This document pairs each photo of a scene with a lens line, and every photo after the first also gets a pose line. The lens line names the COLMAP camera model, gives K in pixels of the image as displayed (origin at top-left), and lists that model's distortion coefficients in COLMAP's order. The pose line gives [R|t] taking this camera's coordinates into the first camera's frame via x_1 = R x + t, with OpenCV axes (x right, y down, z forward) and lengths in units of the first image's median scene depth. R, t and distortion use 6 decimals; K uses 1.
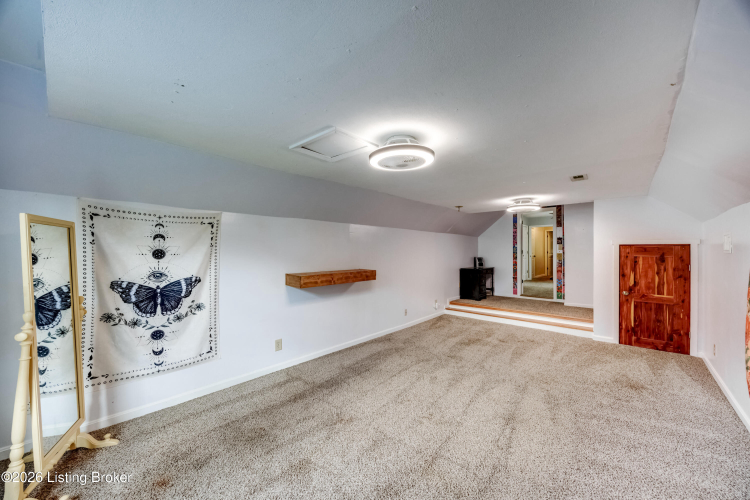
lens RADIAL K [[289.9, 0, 372.7], [0, 289.9, 249.7], [0, 0, 1]] dist [-0.003789, -0.000244]
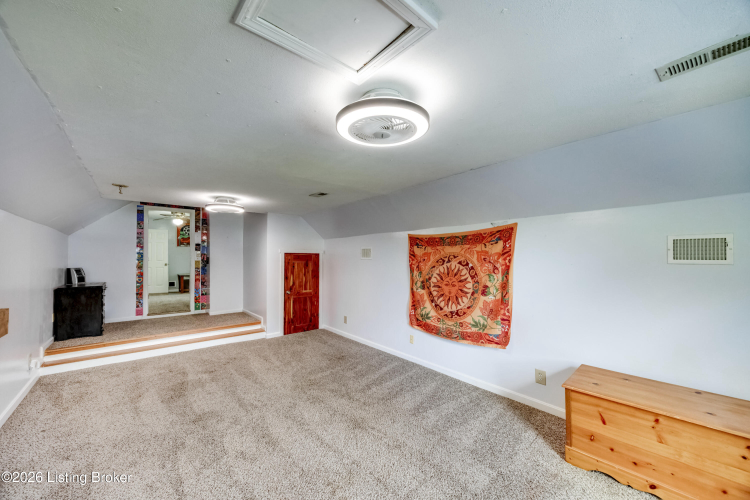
lens RADIAL K [[289.9, 0, 375.9], [0, 289.9, 253.7], [0, 0, 1]] dist [-0.003789, -0.000244]
pose [[0.109500, 0.017177, 0.993838, -0.315796], [-0.004273, 0.999850, -0.016810, 0.004932], [-0.993978, -0.002406, 0.109557, 0.498348]]
